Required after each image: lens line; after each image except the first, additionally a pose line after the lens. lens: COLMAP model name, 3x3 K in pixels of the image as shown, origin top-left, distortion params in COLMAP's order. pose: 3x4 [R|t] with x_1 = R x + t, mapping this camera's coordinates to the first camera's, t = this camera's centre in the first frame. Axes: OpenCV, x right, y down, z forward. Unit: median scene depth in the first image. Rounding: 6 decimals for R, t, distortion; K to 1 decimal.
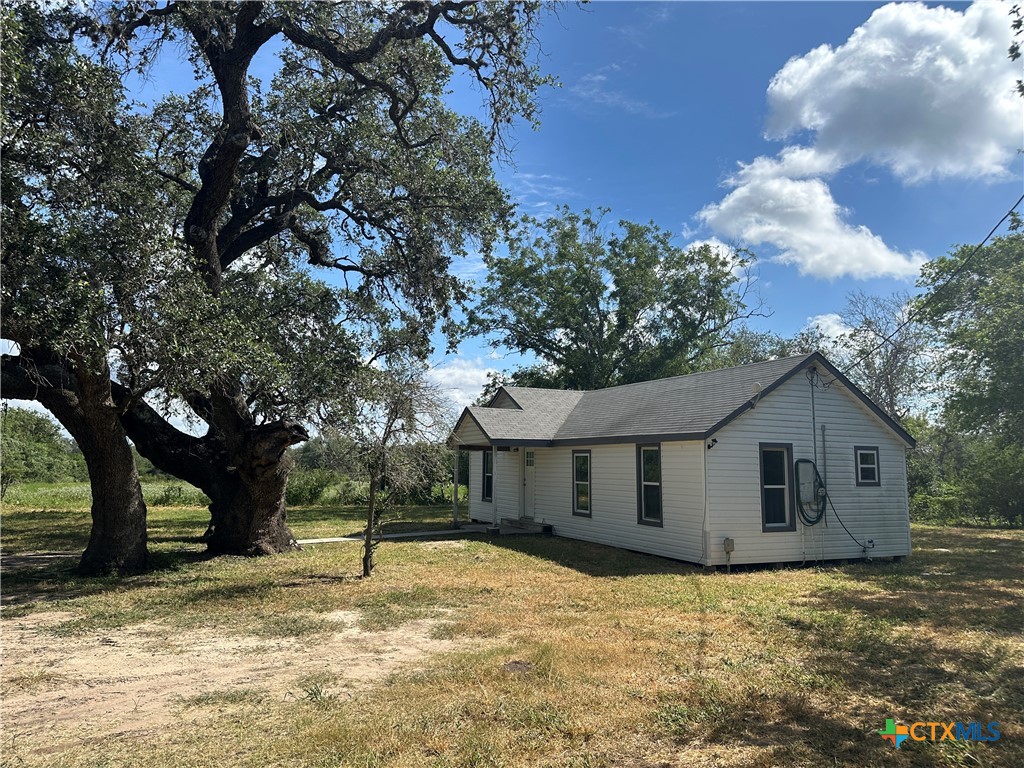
lens RADIAL K [[725.6, 0, 512.0], [0, 725.6, 384.0], [0, 0, 1]] dist [0.102686, -0.076040]
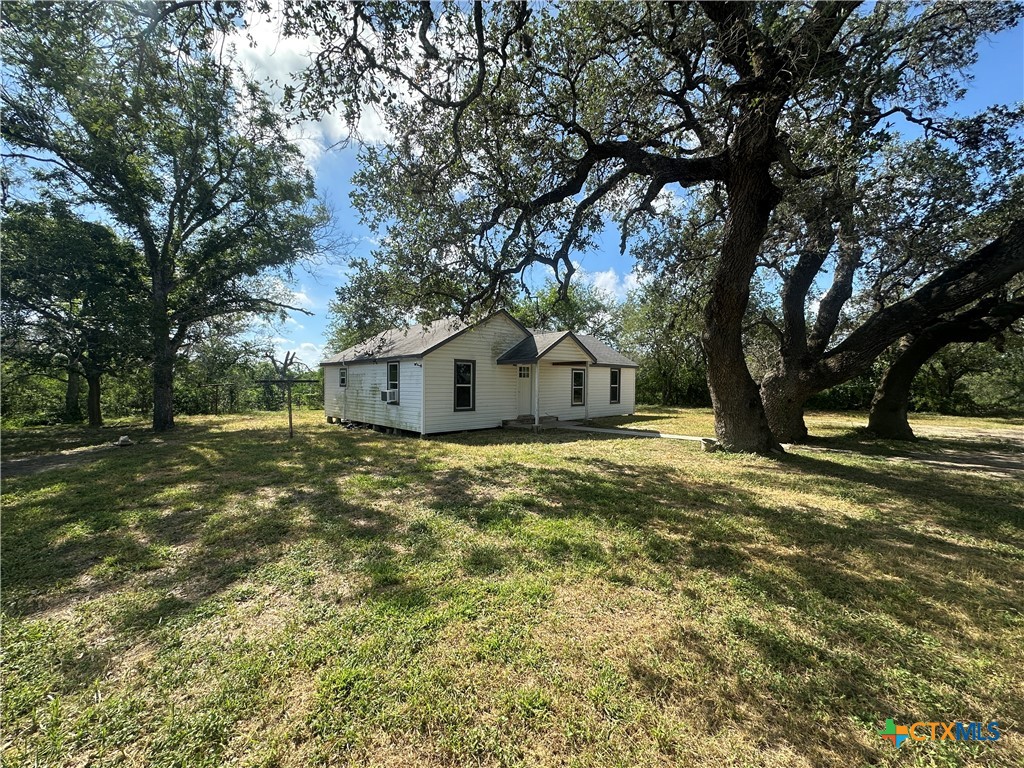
lens RADIAL K [[410.4, 0, 512.0], [0, 410.4, 384.0], [0, 0, 1]] dist [-0.000273, -0.000016]
pose [[-0.313601, -0.018121, 0.949382, -0.923473], [-0.114830, 0.993204, -0.018973, 0.193876], [-0.942586, -0.114967, -0.313550, 1.710488]]
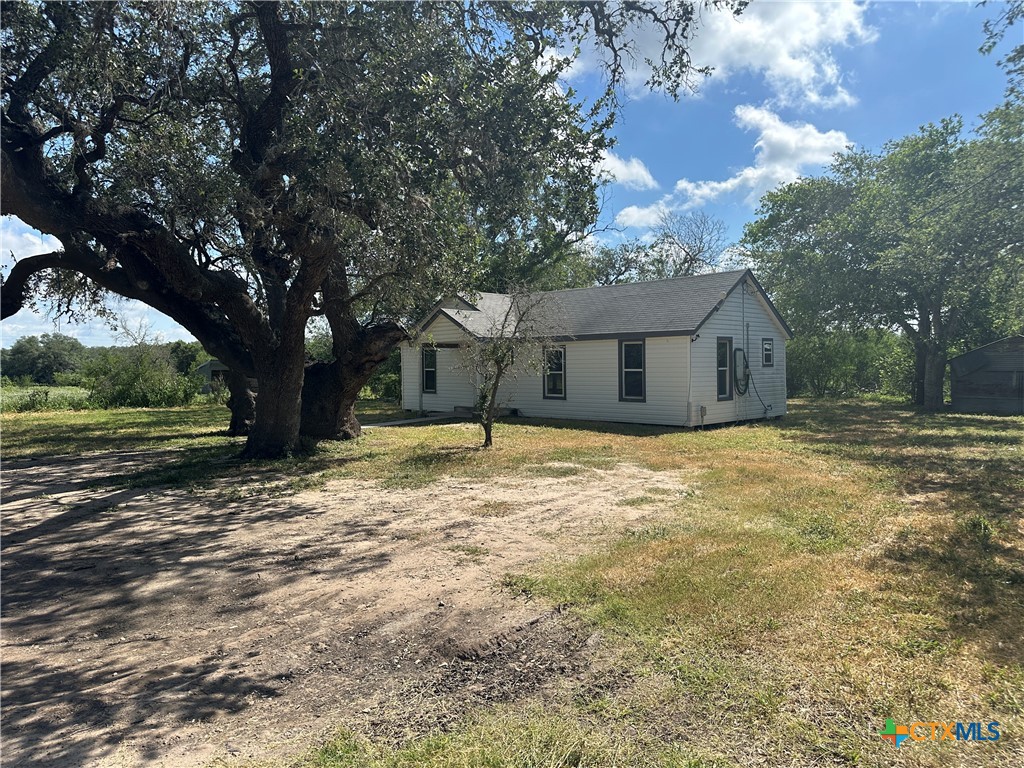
lens RADIAL K [[725.6, 0, 512.0], [0, 725.6, 384.0], [0, 0, 1]] dist [0.102686, -0.076040]
pose [[0.936979, -0.032300, 0.347891, -0.464914], [-0.016435, 0.990541, 0.136232, -0.010973], [-0.349000, -0.133364, 0.927585, -0.124658]]
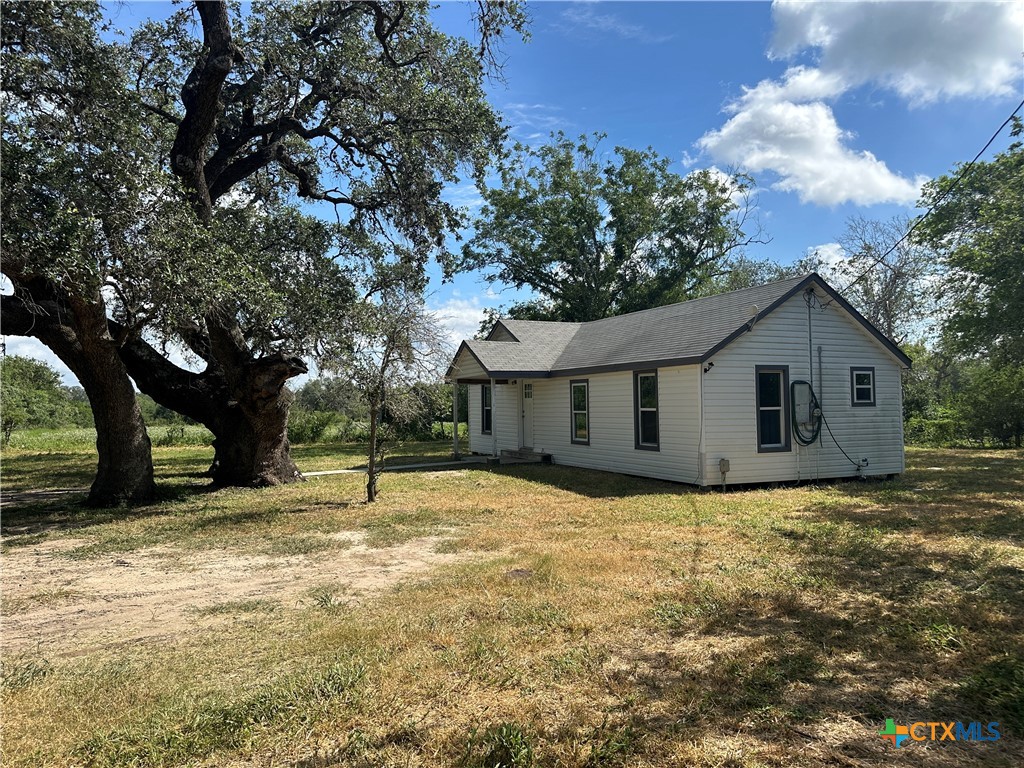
lens RADIAL K [[726.4, 0, 509.7], [0, 726.4, 381.5], [0, 0, 1]] dist [0.104450, -0.081926]
pose [[0.999748, -0.022443, -0.001036, 0.000603], [0.022455, 0.996694, 0.078082, 0.014942], [-0.000720, -0.078085, 0.996946, -0.003701]]
